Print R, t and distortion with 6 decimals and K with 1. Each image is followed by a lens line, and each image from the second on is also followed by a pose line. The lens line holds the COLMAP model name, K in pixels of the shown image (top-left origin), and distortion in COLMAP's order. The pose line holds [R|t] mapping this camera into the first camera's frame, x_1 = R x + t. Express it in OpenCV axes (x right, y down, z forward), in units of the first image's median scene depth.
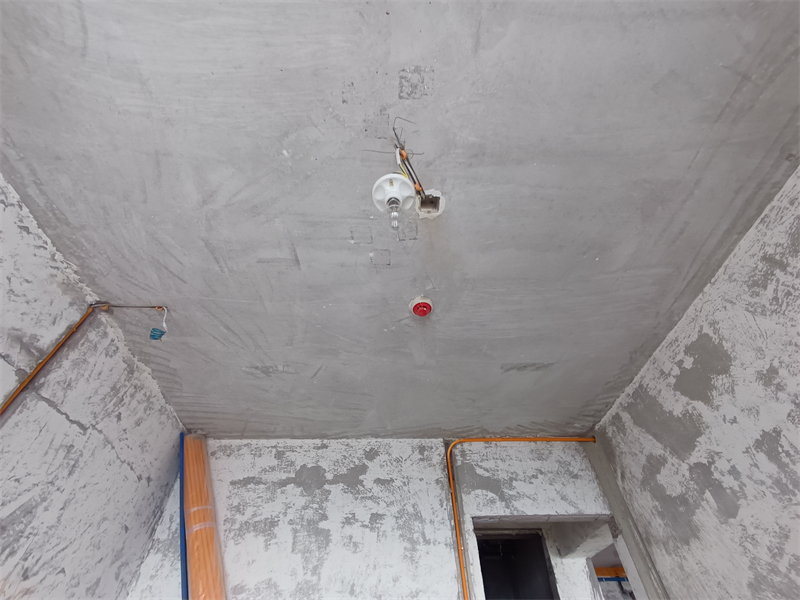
lens RADIAL K [[364.1, 0, 398.5], [0, 364.1, 304.4], [0, 0, 1]] dist [-0.005479, 0.000160]
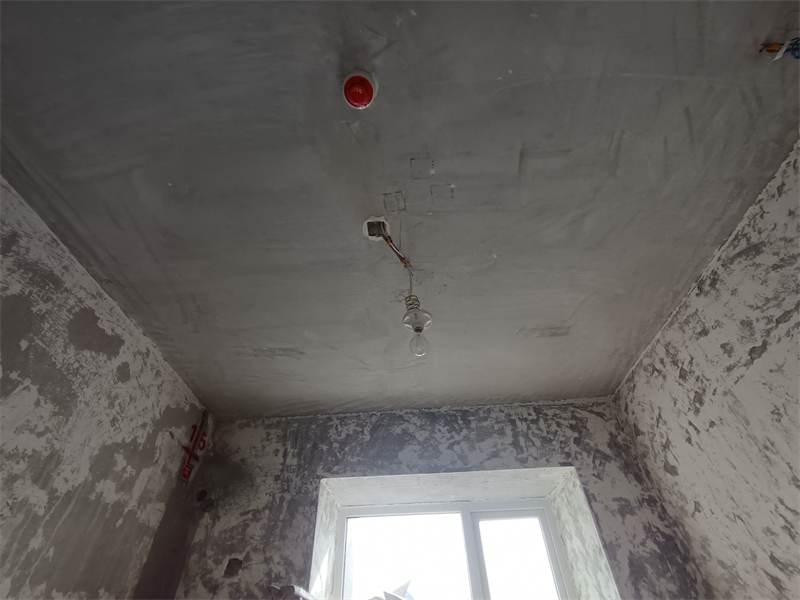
lens RADIAL K [[364.1, 0, 398.5], [0, 364.1, 304.4], [0, 0, 1]] dist [-0.005479, 0.000160]
pose [[-0.996138, 0.082542, 0.029930, 0.006167], [-0.031632, -0.019385, -0.999312, 0.679013], [-0.081905, -0.996399, 0.021921, 0.628901]]
